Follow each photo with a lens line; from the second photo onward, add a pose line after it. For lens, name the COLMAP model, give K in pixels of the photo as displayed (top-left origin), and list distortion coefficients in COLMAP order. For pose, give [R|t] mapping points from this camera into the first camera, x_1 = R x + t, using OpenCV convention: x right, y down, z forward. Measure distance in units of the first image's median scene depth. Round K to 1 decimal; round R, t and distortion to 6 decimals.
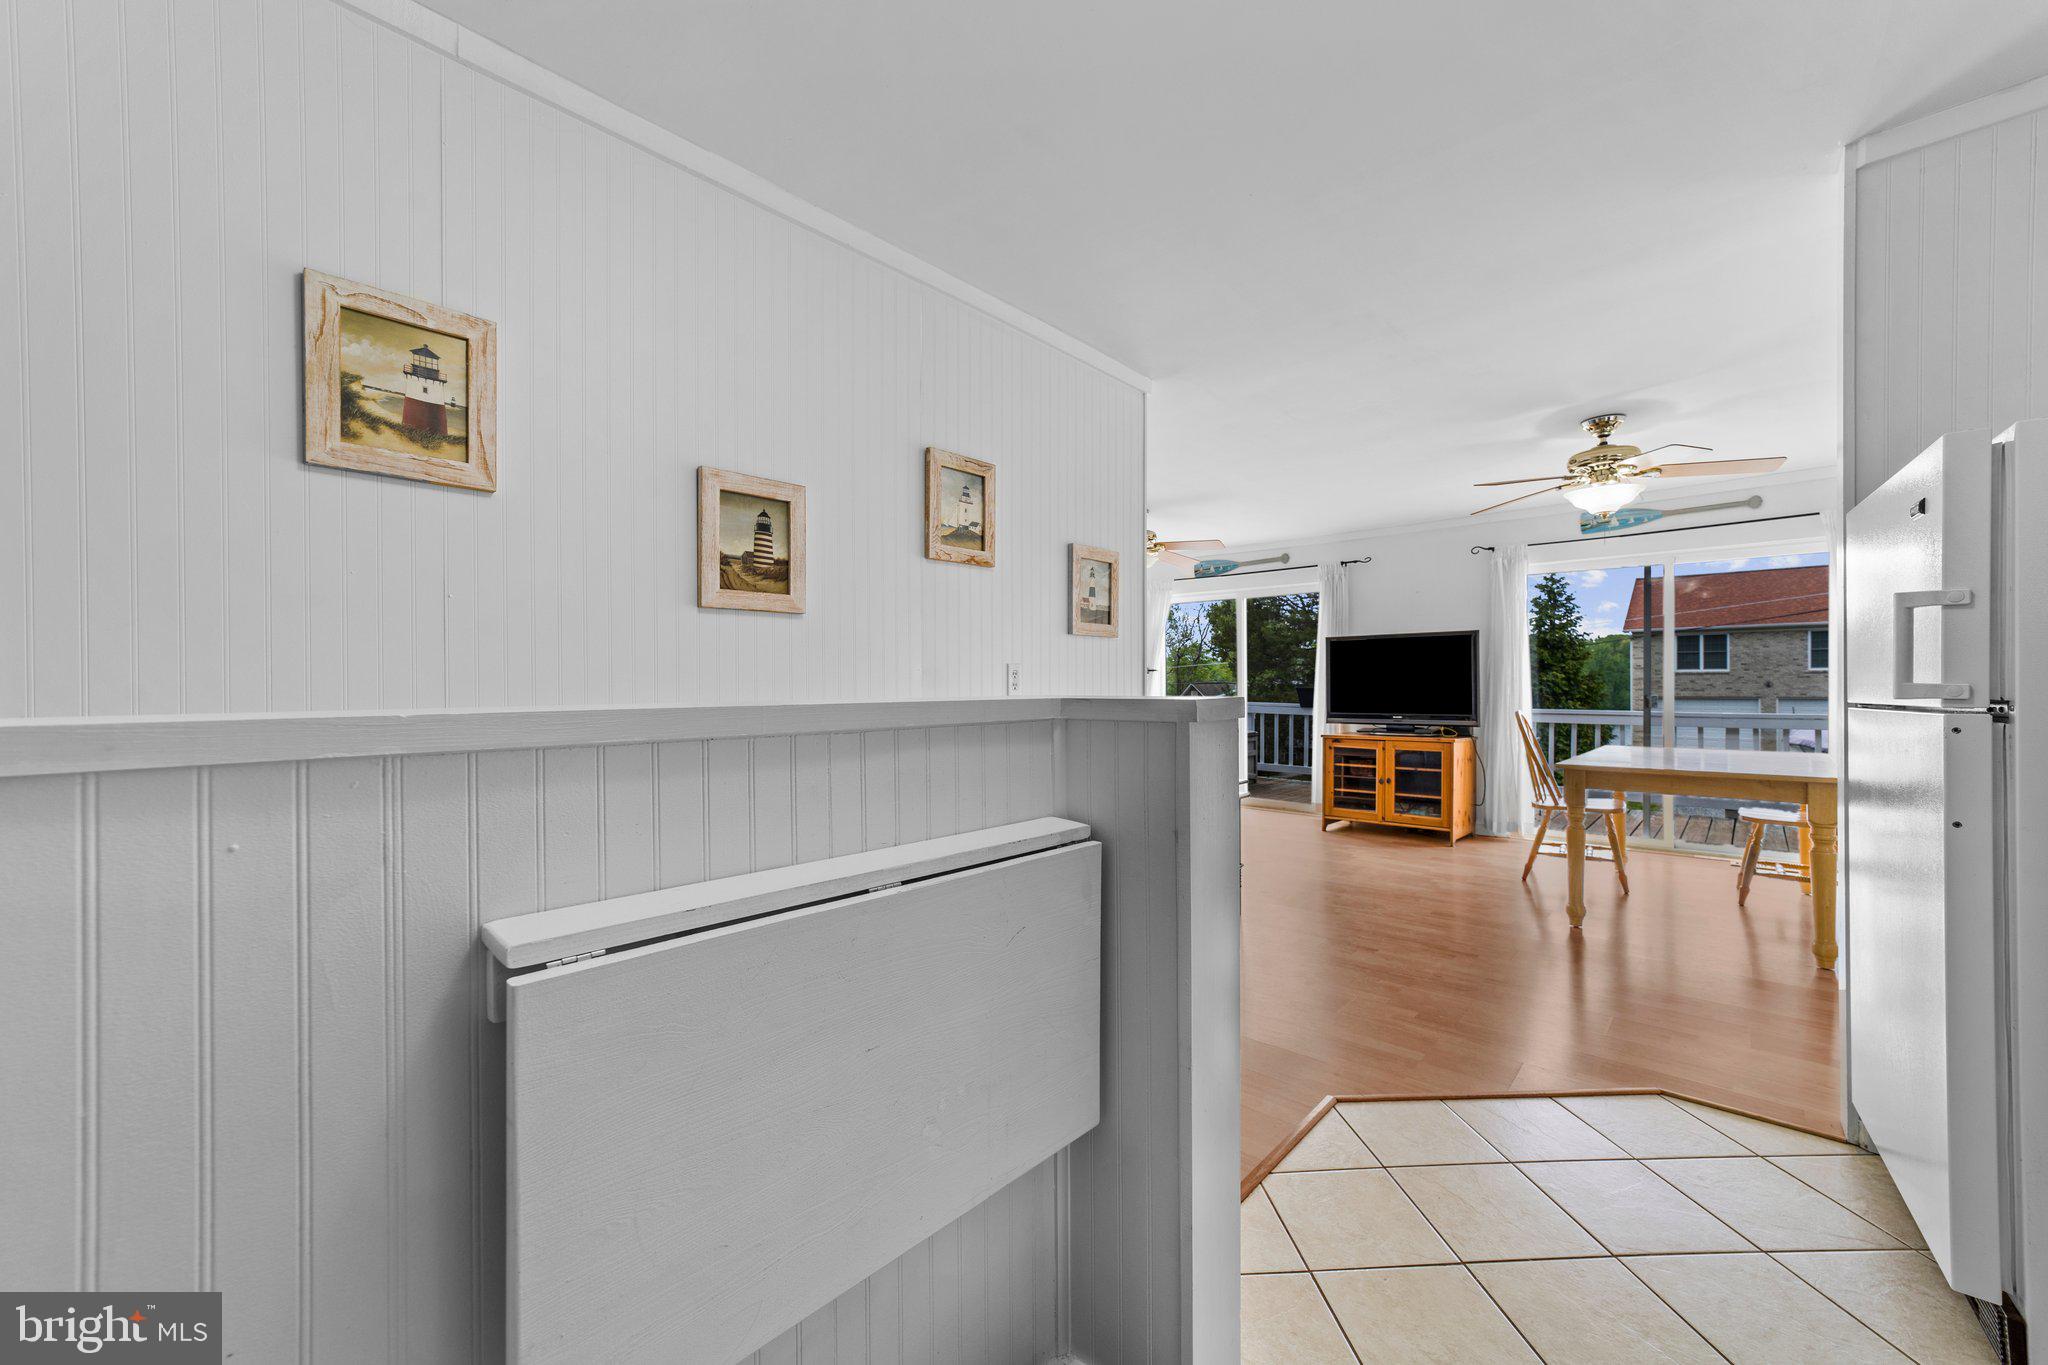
lens RADIAL K [[788.2, 0, 1024.0], [0, 788.2, 682.5], [0, 0, 1]] dist [-0.002786, 0.000120]
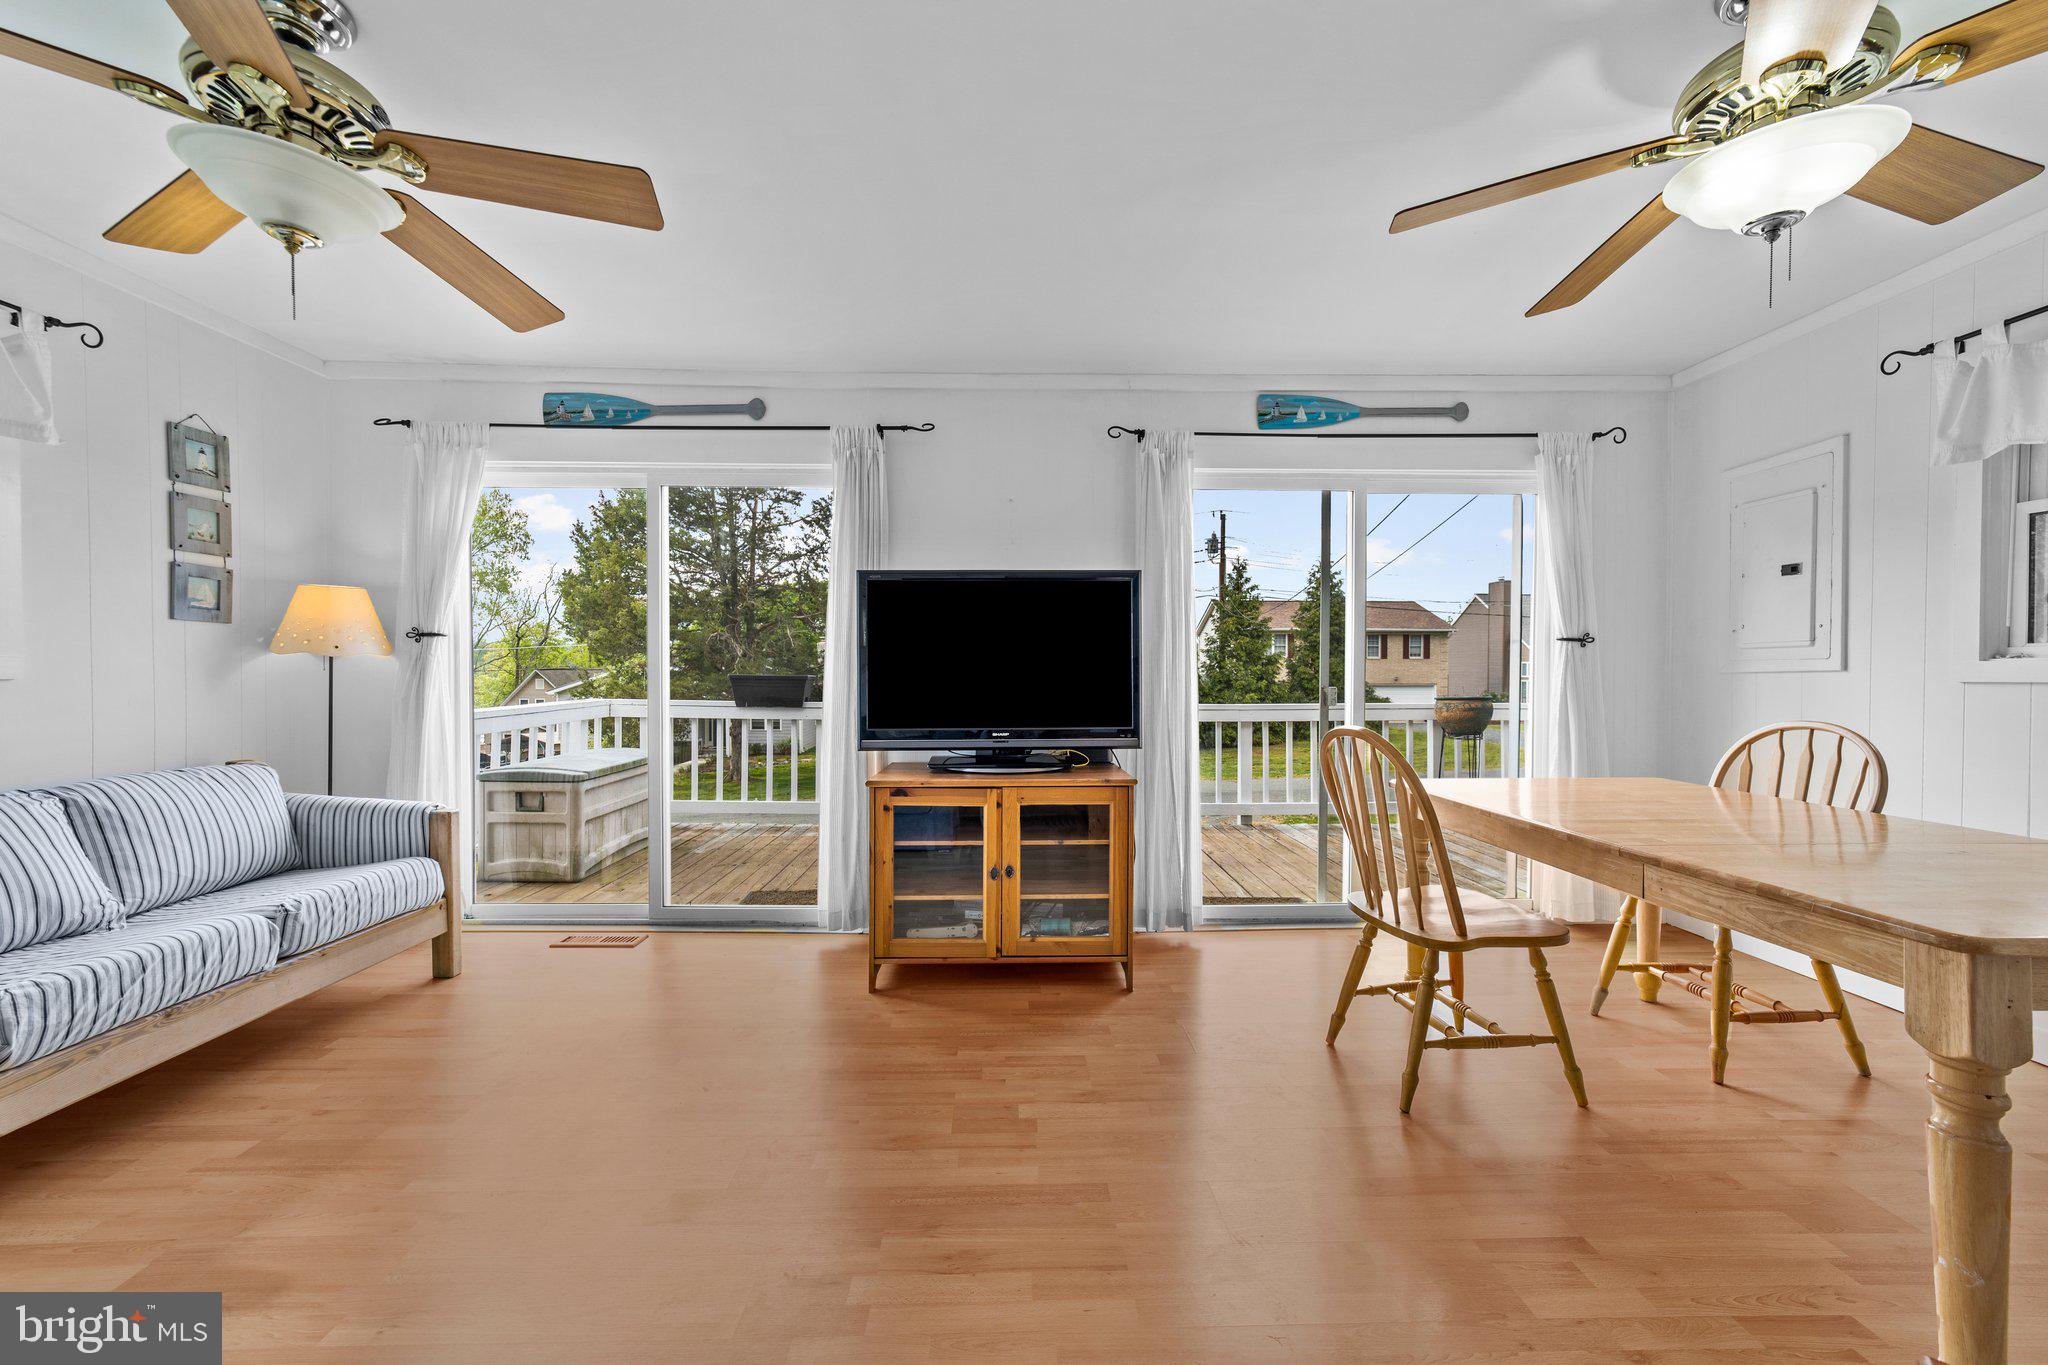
lens RADIAL K [[788.2, 0, 1024.0], [0, 788.2, 682.5], [0, 0, 1]] dist [-0.002786, 0.000120]
pose [[0.722048, -0.007253, 0.691805, 0.122121], [-0.004541, 0.999874, 0.015223, 0.002414], [-0.691828, -0.014133, 0.721924, 0.573730]]
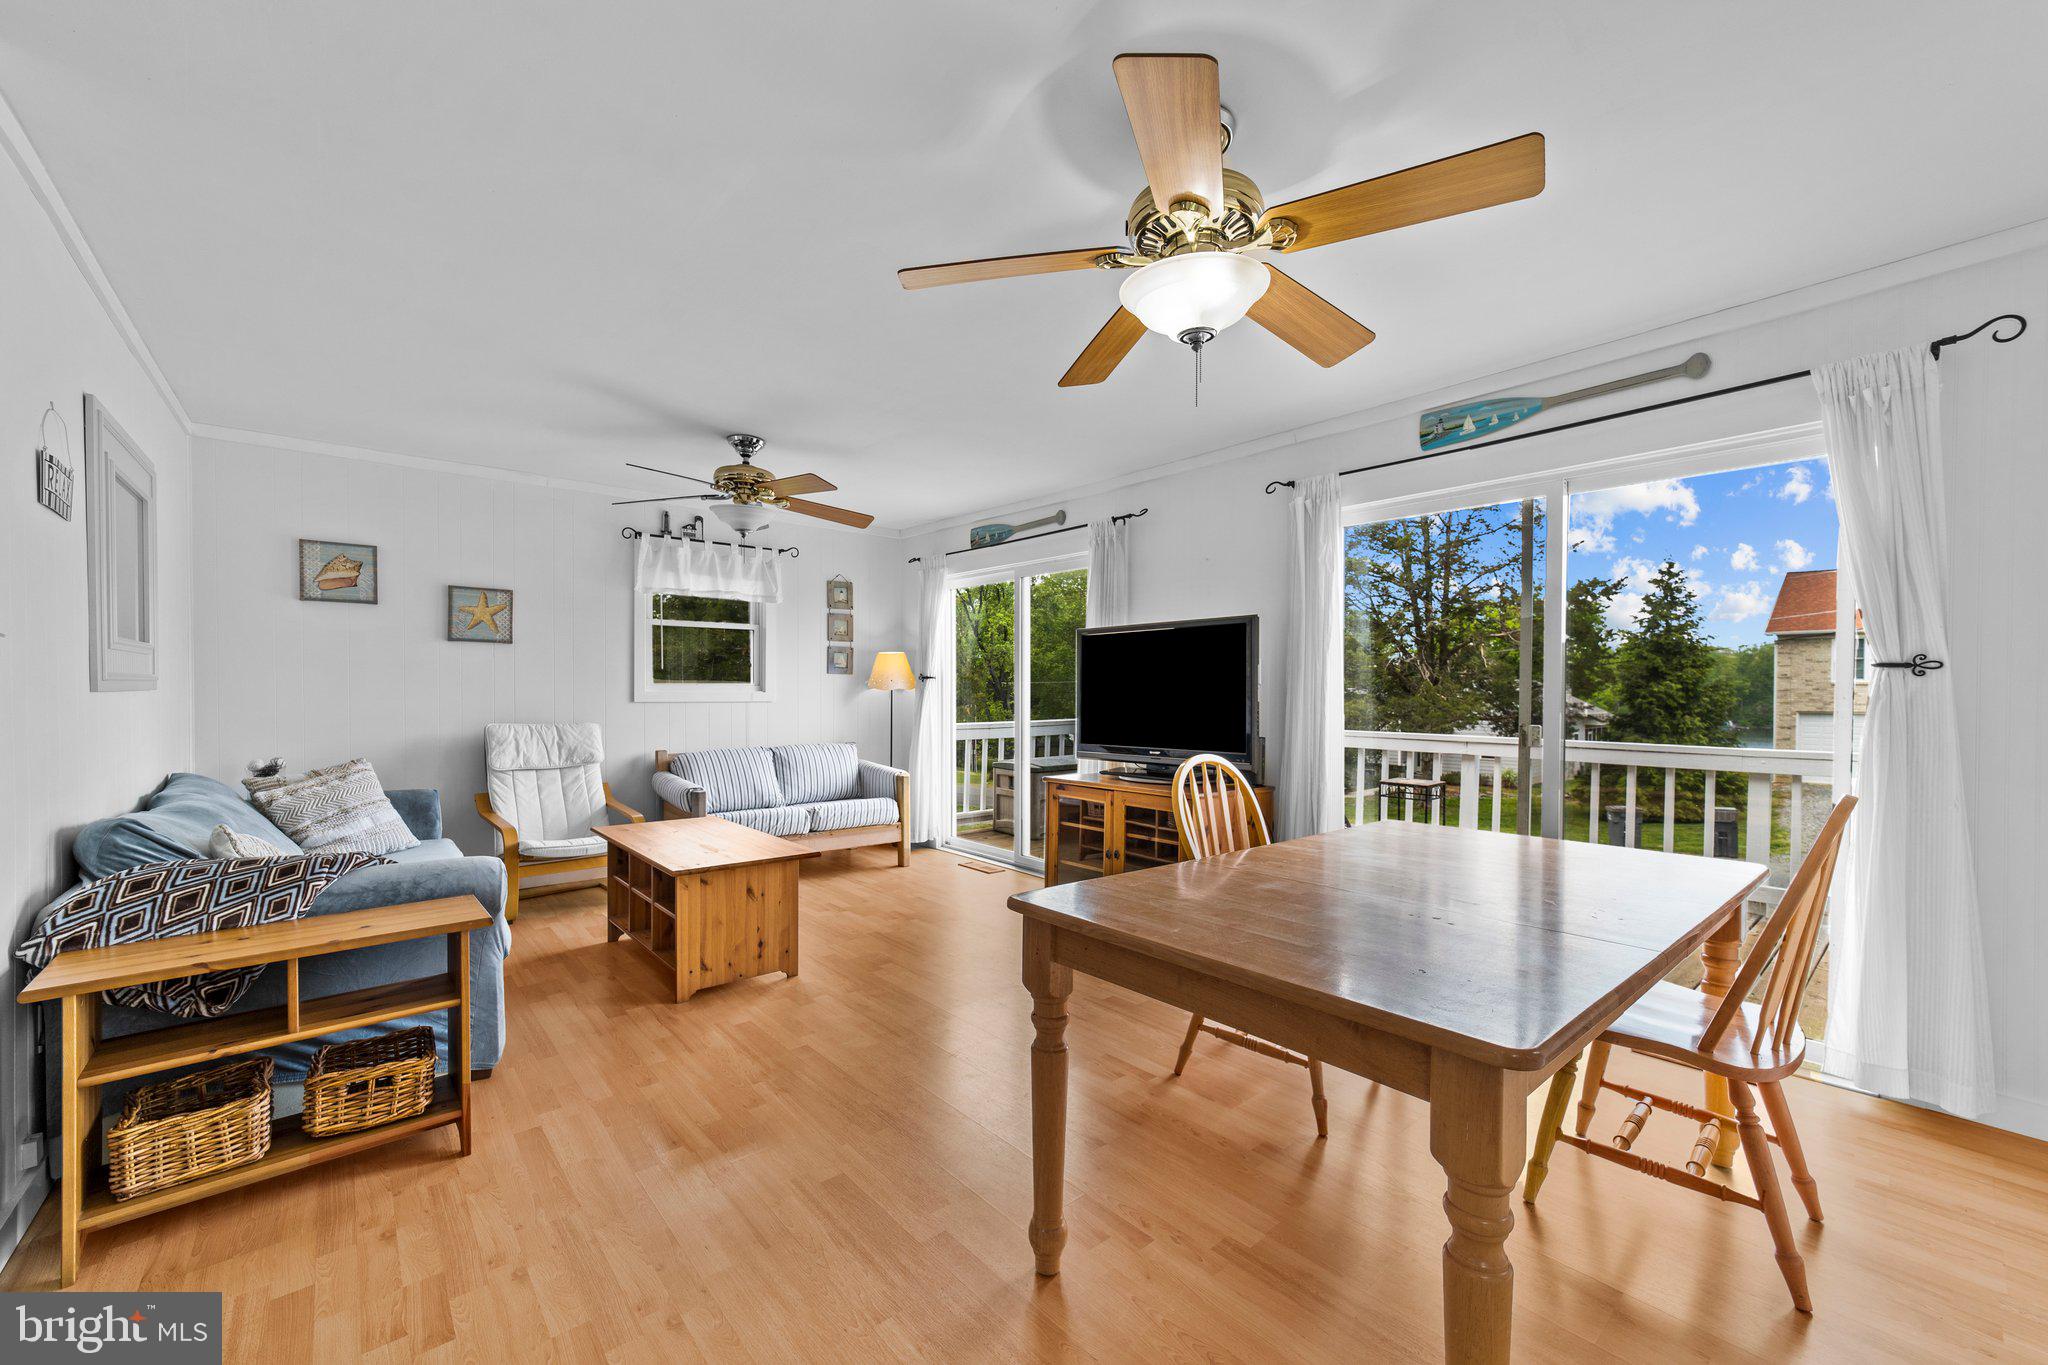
lens RADIAL K [[806.0, 0, 1021.7], [0, 806.0, 692.5], [0, 0, 1]] dist [-0.012324, 0.000415]
pose [[0.993138, 0.006789, -0.116751, 0.408478], [-0.006296, 0.999970, 0.004589, -0.006685], [0.116778, -0.003822, 0.993151, 0.310383]]
